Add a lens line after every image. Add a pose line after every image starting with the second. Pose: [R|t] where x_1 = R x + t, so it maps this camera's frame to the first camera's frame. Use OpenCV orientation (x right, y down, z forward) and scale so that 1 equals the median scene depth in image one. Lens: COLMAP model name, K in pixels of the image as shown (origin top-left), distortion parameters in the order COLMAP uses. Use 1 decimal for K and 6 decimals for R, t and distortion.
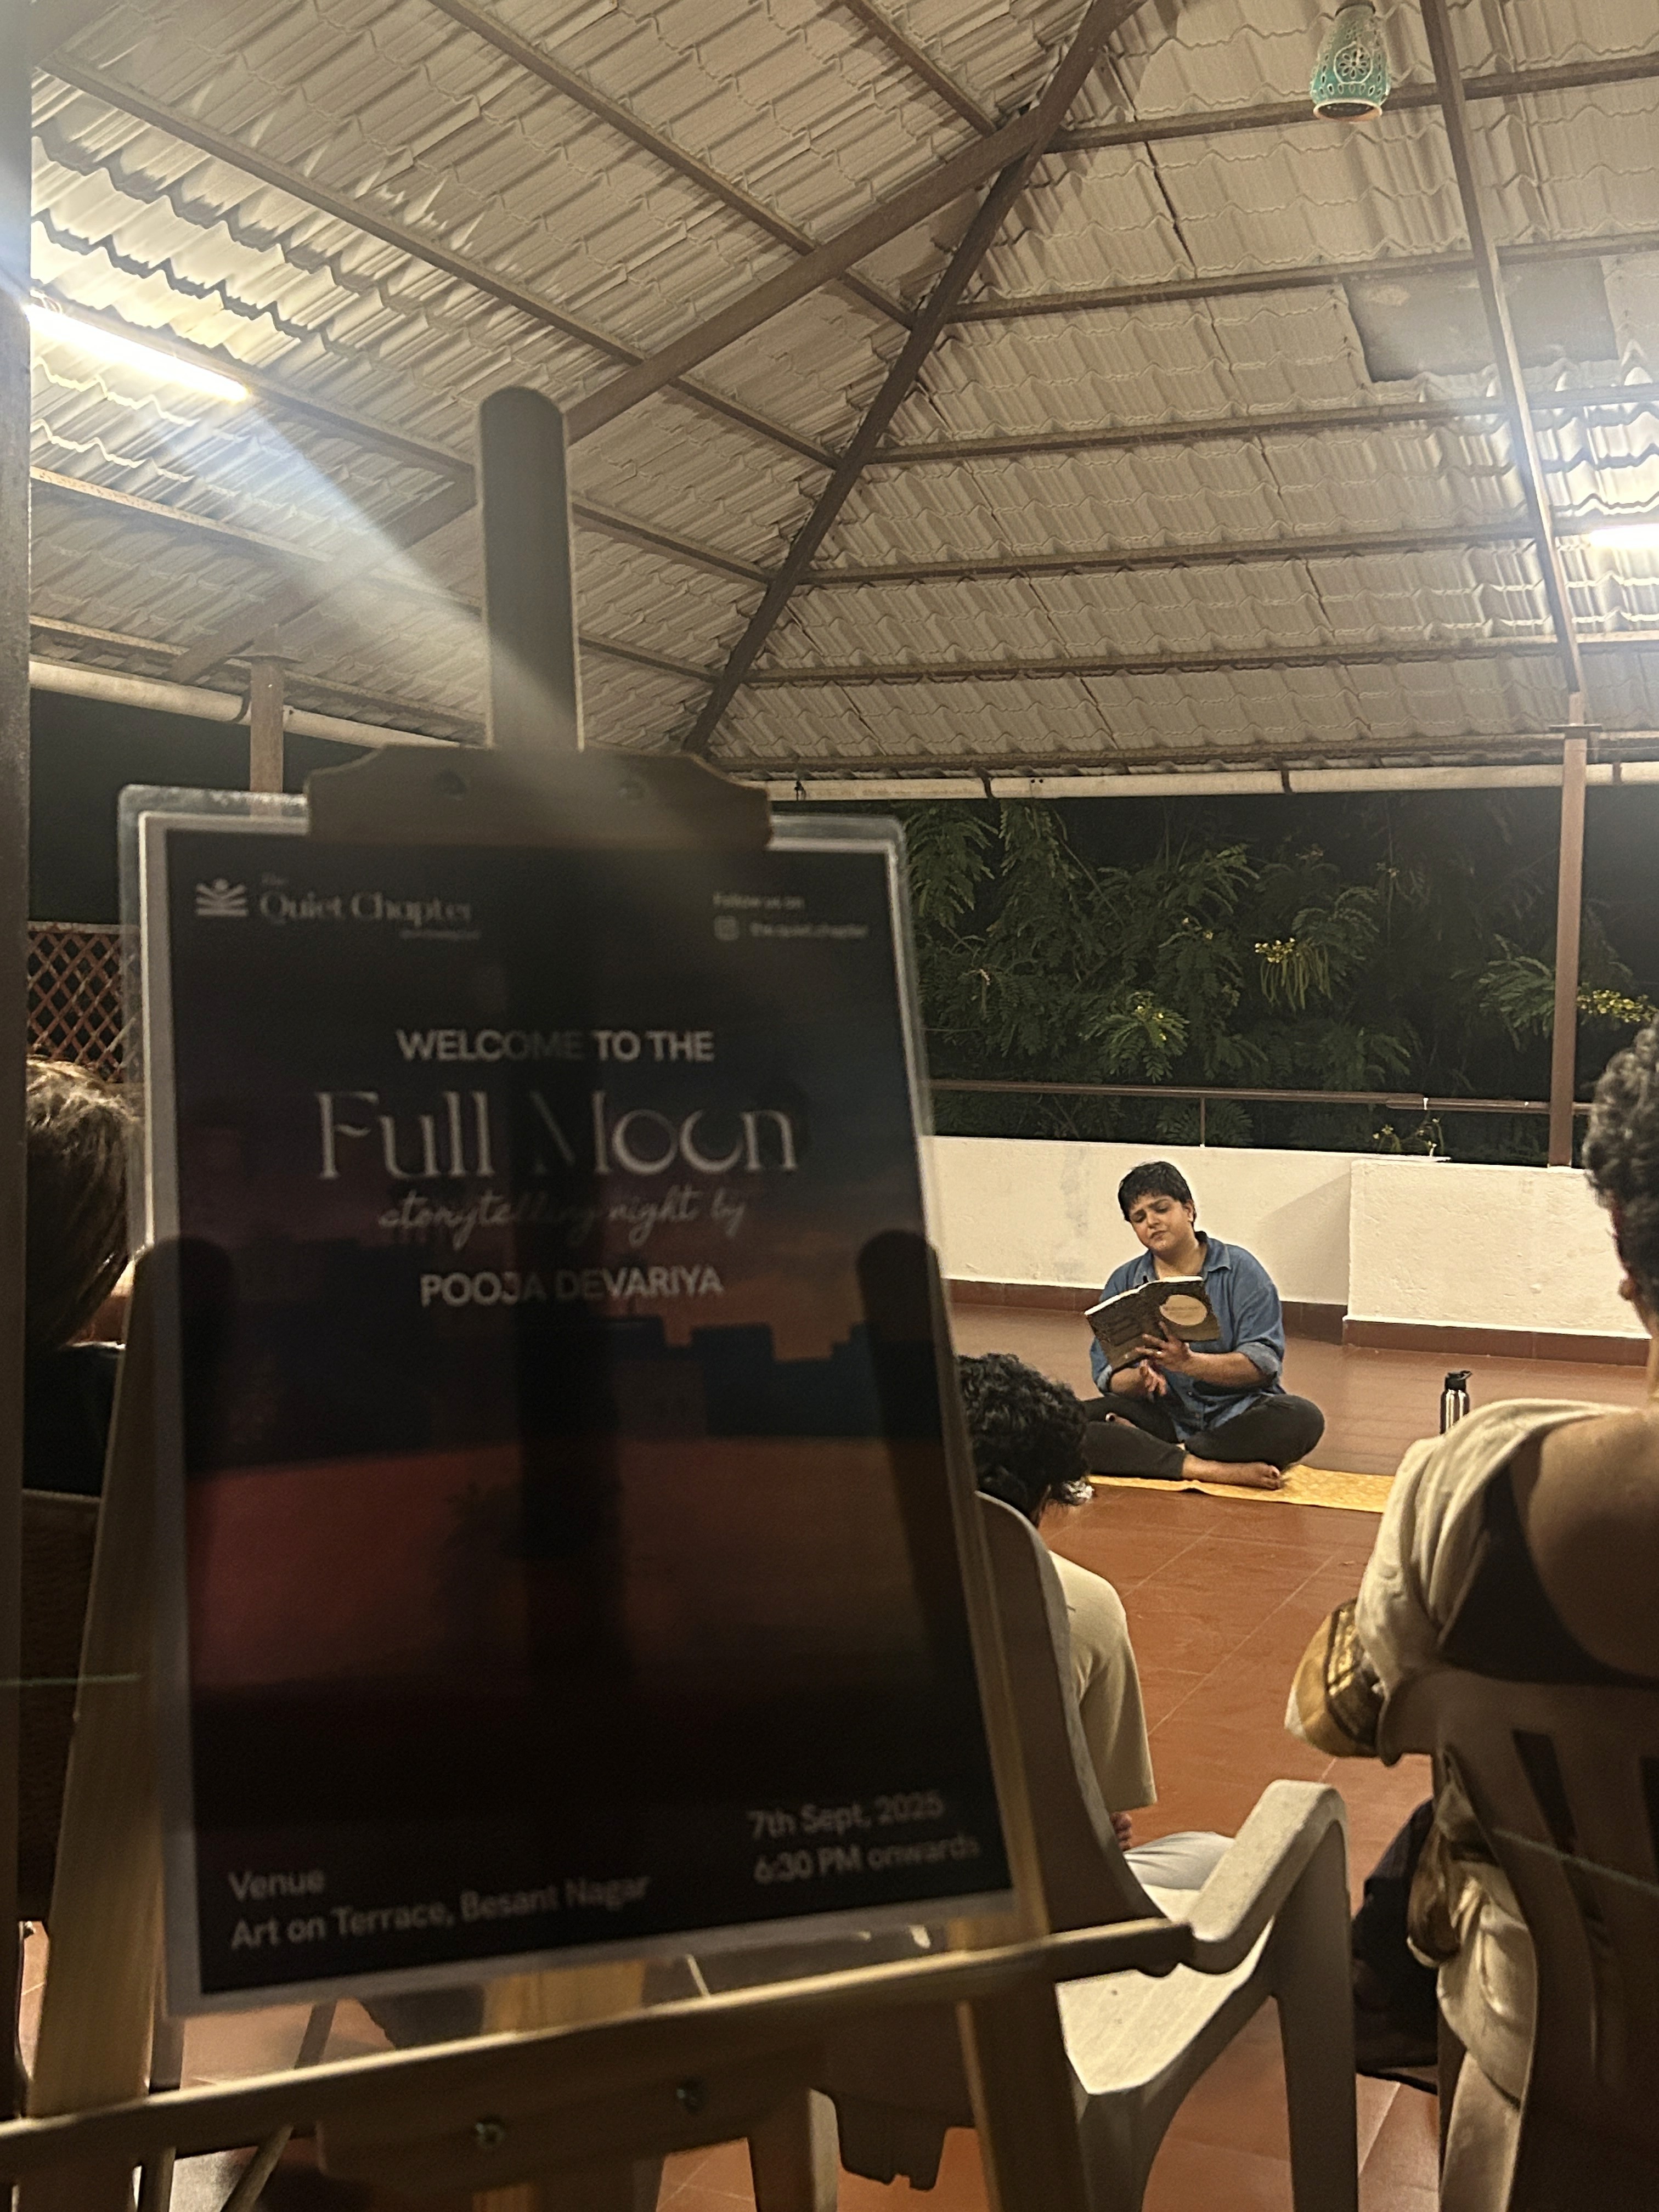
lens RADIAL K [[2438.4, 0, 829.5], [0, 2438.4, 1106.0], [0, 0, 1]] dist [0.132097, -0.409053]
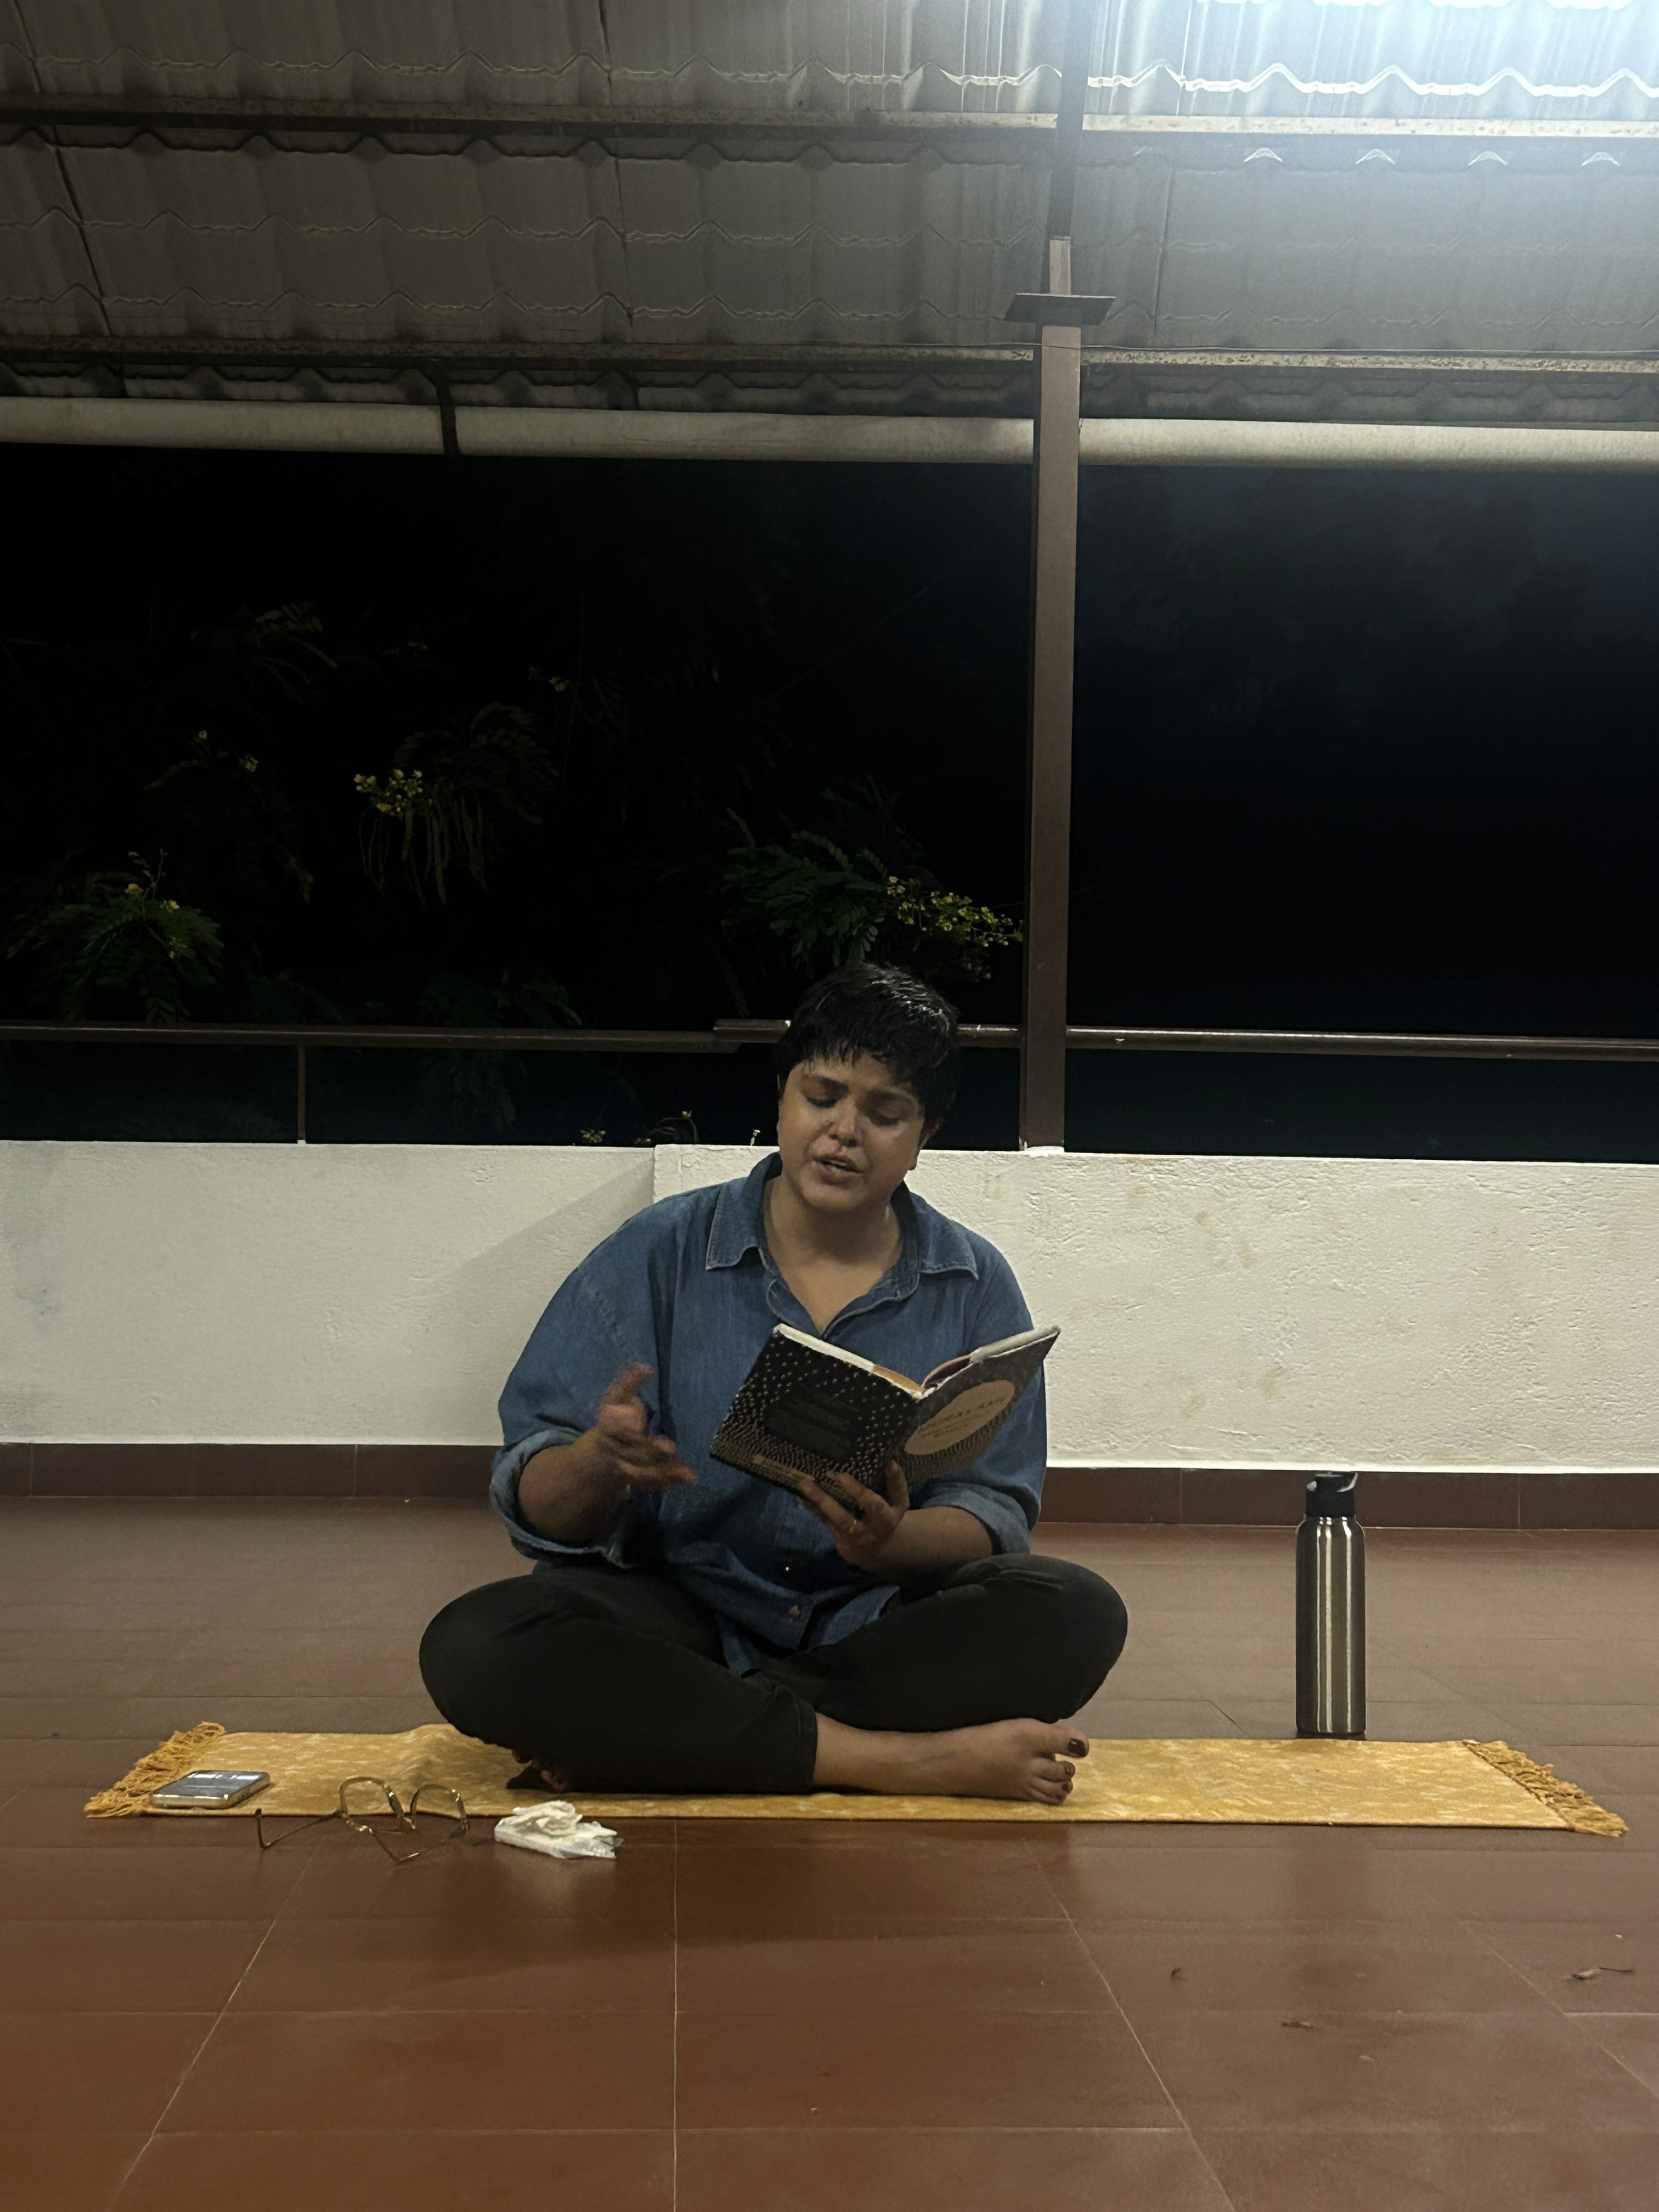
lens RADIAL K [[3368.0, 0, 839.9], [0, 3368.0, 1140.5], [0, 0, 1]] dist [0.110205, -0.117424]
pose [[0.902320, 0.004099, 0.431048, -0.044632], [0.018455, 0.998671, -0.048130, 0.052295], [-0.430672, 0.051383, 0.901044, 0.349681]]
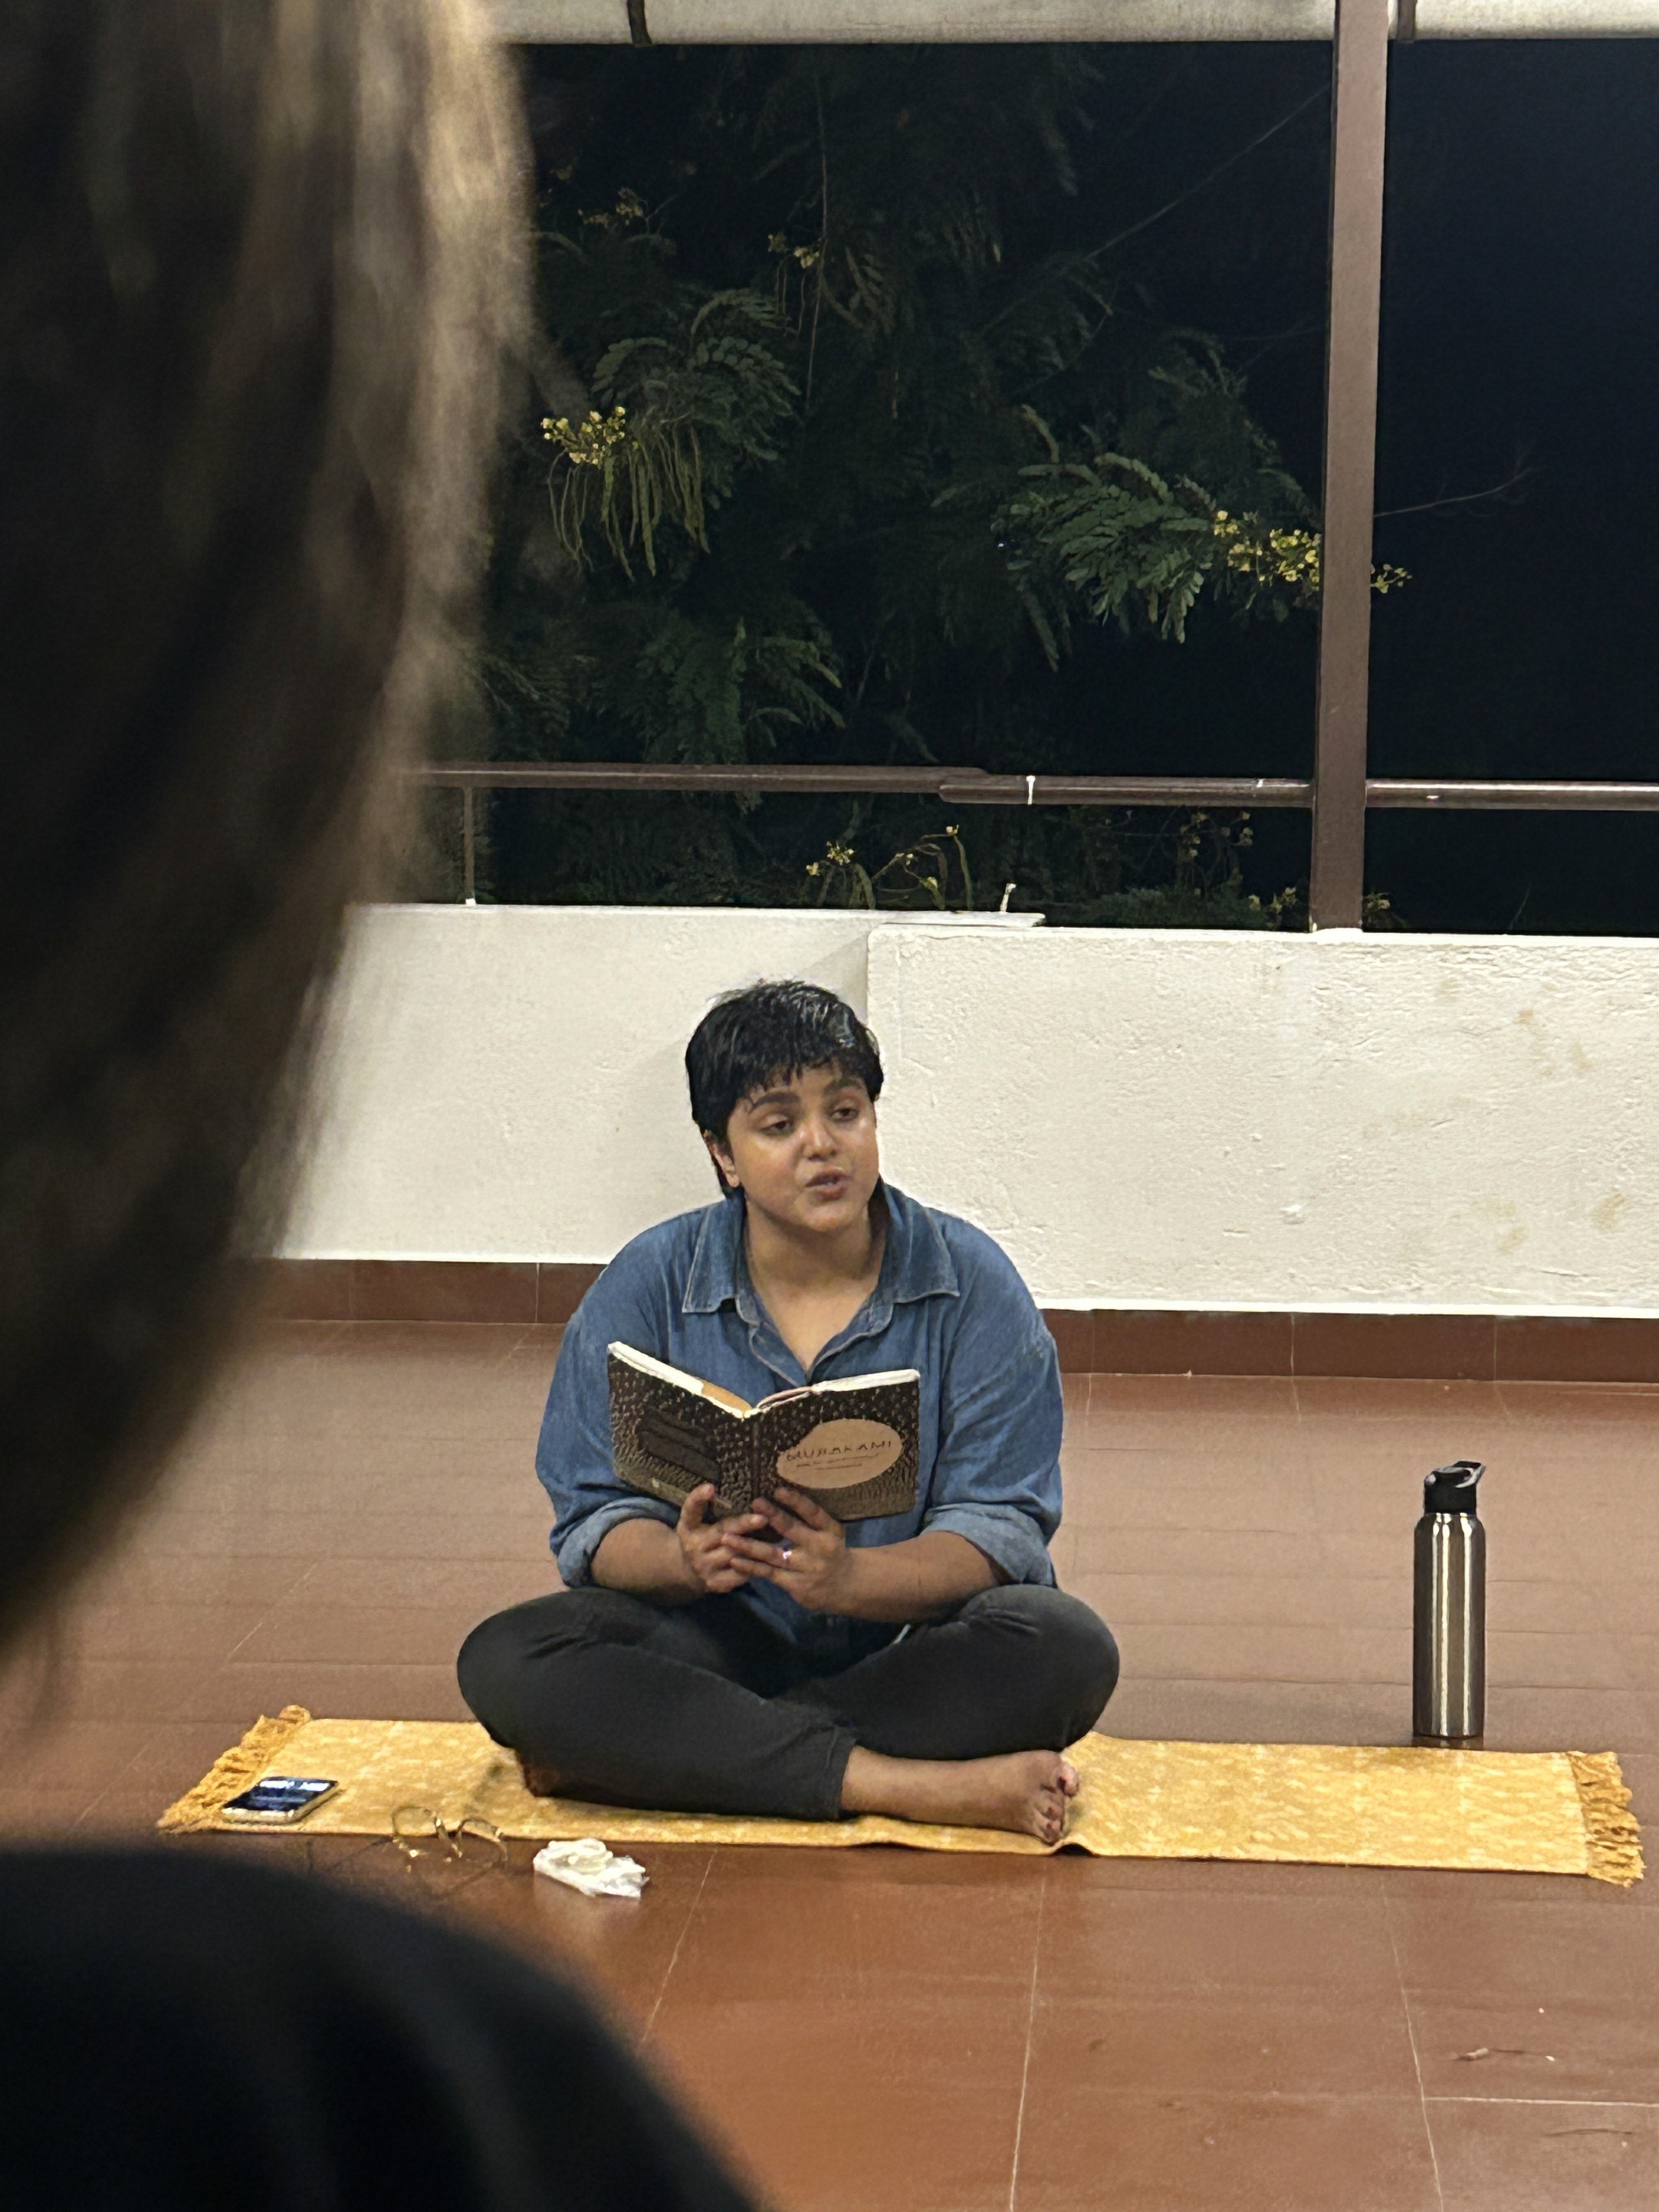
lens RADIAL K [[4898.0, 0, 829.5], [0, 4898.0, 1106.0], [0, 0, 1]] dist [0.284885, -0.985103]
pose [[0.946438, -0.042250, 0.320109, -0.060507], [0.022779, 0.997669, 0.064332, -0.001823], [-0.322081, -0.053595, 0.945194, 0.194888]]
